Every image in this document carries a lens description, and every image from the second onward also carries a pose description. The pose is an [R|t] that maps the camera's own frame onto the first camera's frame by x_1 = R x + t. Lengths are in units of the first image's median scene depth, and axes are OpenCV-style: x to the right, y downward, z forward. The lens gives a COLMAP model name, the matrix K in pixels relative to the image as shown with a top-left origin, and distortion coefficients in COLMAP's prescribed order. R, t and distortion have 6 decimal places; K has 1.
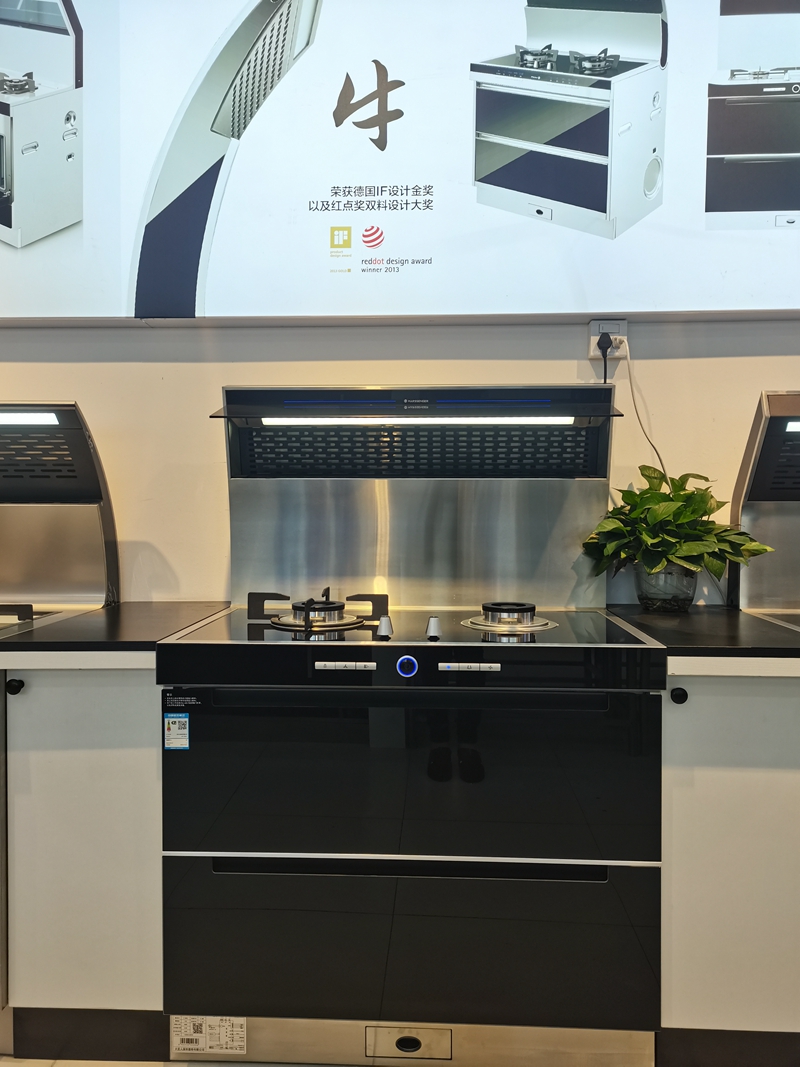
lens RADIAL K [[811.4, 0, 400.3], [0, 811.4, 537.7], [0, 0, 1]] dist [0.031825, -0.009570]
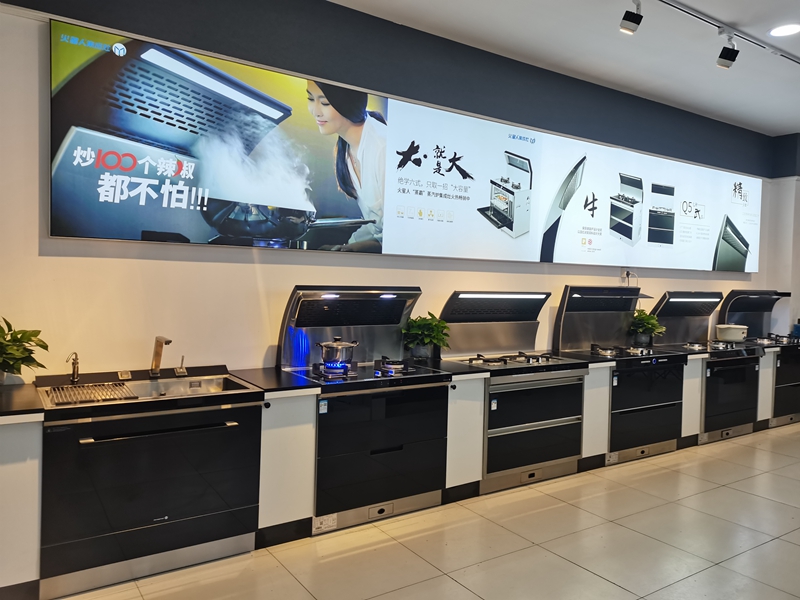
lens RADIAL K [[608.4, 0, 396.2], [0, 608.4, 298.8], [0, 0, 1]] dist [0.031825, -0.009570]
pose [[0.803048, -0.001963, 0.595911, -2.285180], [-0.006568, 0.999905, 0.012144, -0.156066], [-0.595878, -0.013666, 0.802959, -0.607709]]
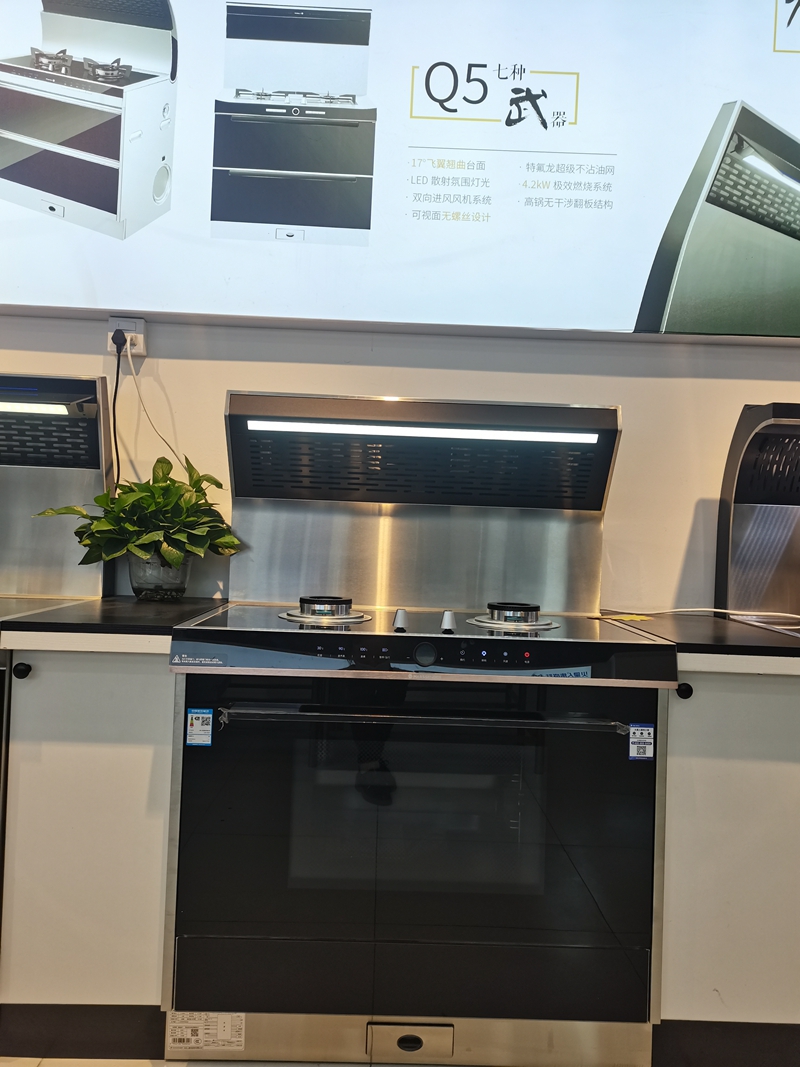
lens RADIAL K [[811.4, 0, 399.7], [0, 811.4, 528.6], [0, 0, 1]] dist [0.031825, -0.009570]
pose [[0.996662, 0.030763, 0.075624, 0.544865], [-0.029356, 0.999376, -0.019650, 0.012120], [-0.076181, 0.017364, 0.996943, -0.058735]]
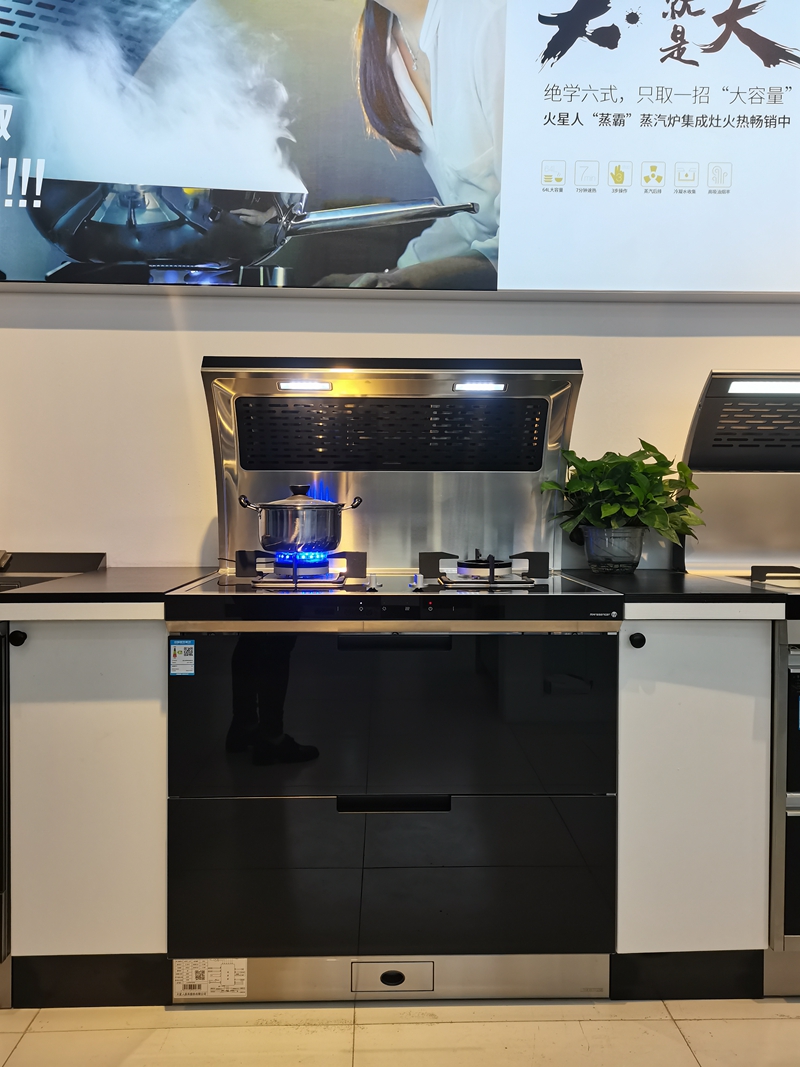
lens RADIAL K [[811.4, 0, 399.9], [0, 811.4, 534.8], [0, 0, 1]] dist [0.031825, -0.009570]
pose [[0.997352, 0.002267, 0.072692, -1.304595], [-0.002328, 0.999997, 0.000748, 0.036534], [-0.072690, -0.000916, 0.997354, 0.017228]]
